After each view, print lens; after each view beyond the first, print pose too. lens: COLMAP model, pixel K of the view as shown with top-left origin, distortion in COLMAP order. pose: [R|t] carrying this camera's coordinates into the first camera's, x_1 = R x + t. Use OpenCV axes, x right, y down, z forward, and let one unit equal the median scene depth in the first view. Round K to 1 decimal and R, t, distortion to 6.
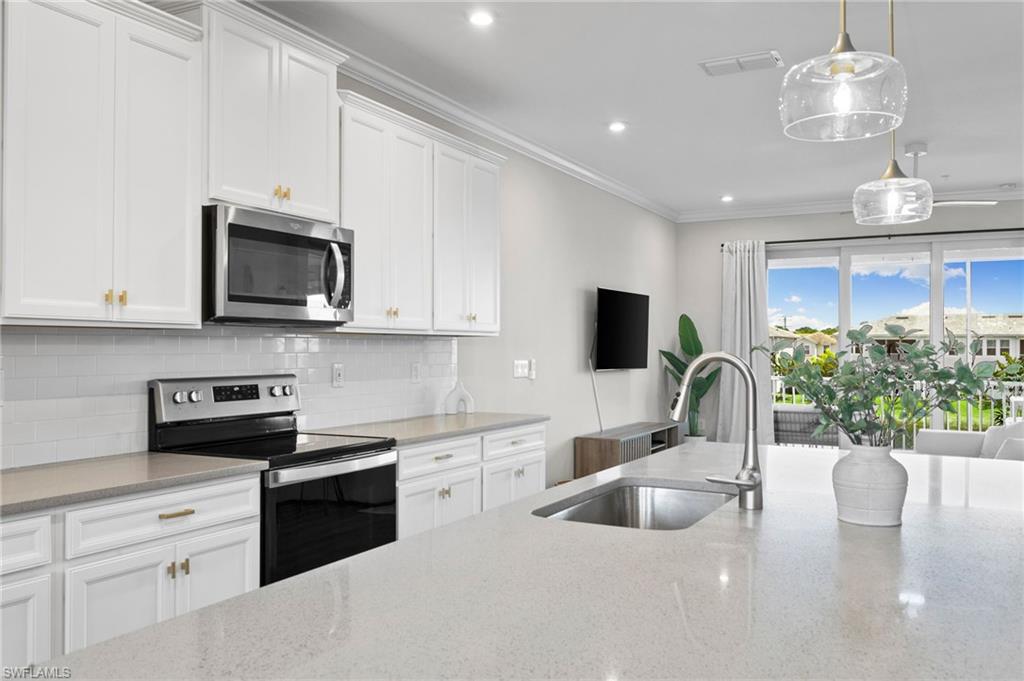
lens RADIAL K [[833.3, 0, 512.4], [0, 833.3, 344.0], [0, 0, 1]] dist [0.010608, -0.001562]
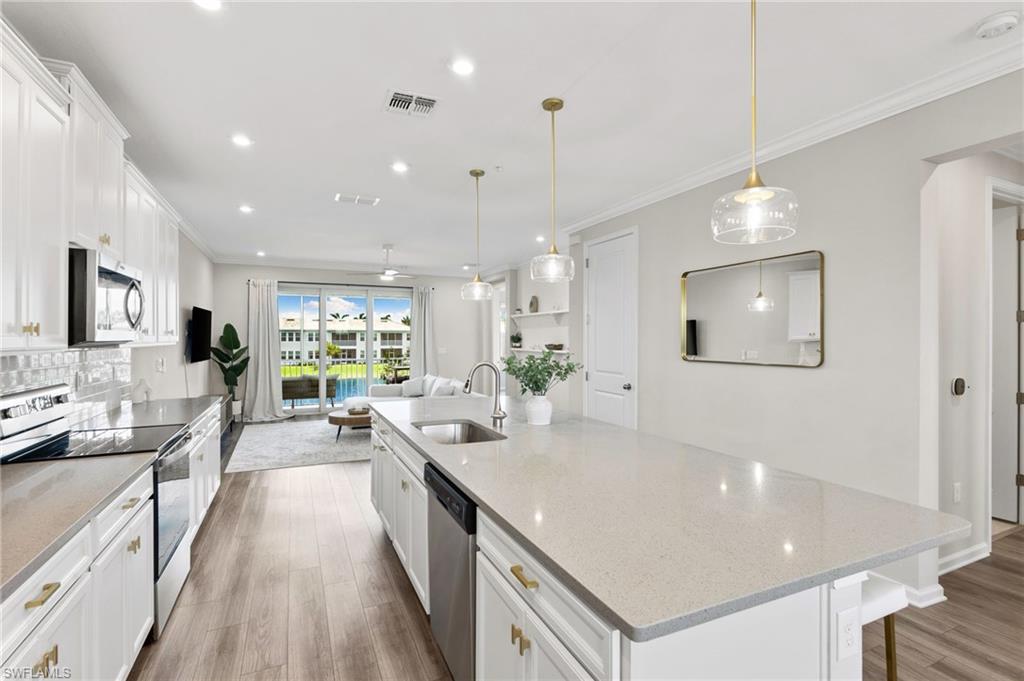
lens RADIAL K [[484.5, 0, 517.4], [0, 484.5, 337.5], [0, 0, 1]] dist [-0.000435, -0.000026]
pose [[0.600716, -0.005096, 0.799446, -0.439073], [-0.000371, 0.999978, 0.006653, -0.037305], [-0.799462, -0.004293, 0.600701, 0.069677]]
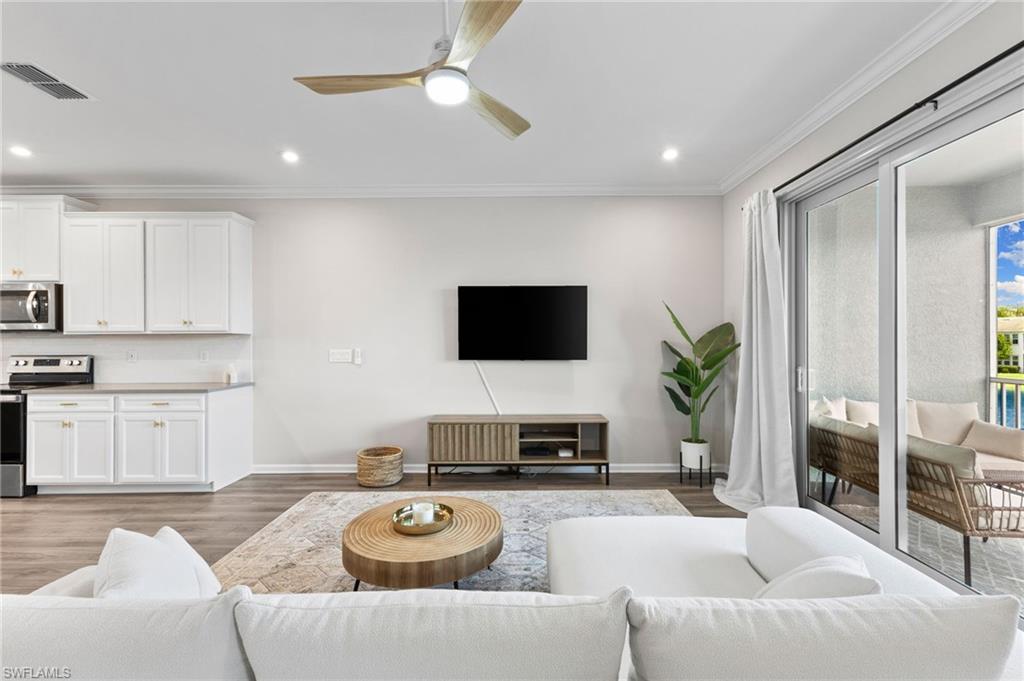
lens RADIAL K [[437.1, 0, 515.7], [0, 437.1, 339.5], [0, 0, 1]] dist [0.002505, 0.000568]
pose [[0.471540, -0.008331, -0.881806, 1.245232], [0.010134, 0.999941, -0.004028, 0.013561], [0.881787, -0.007037, 0.471596, 1.471664]]
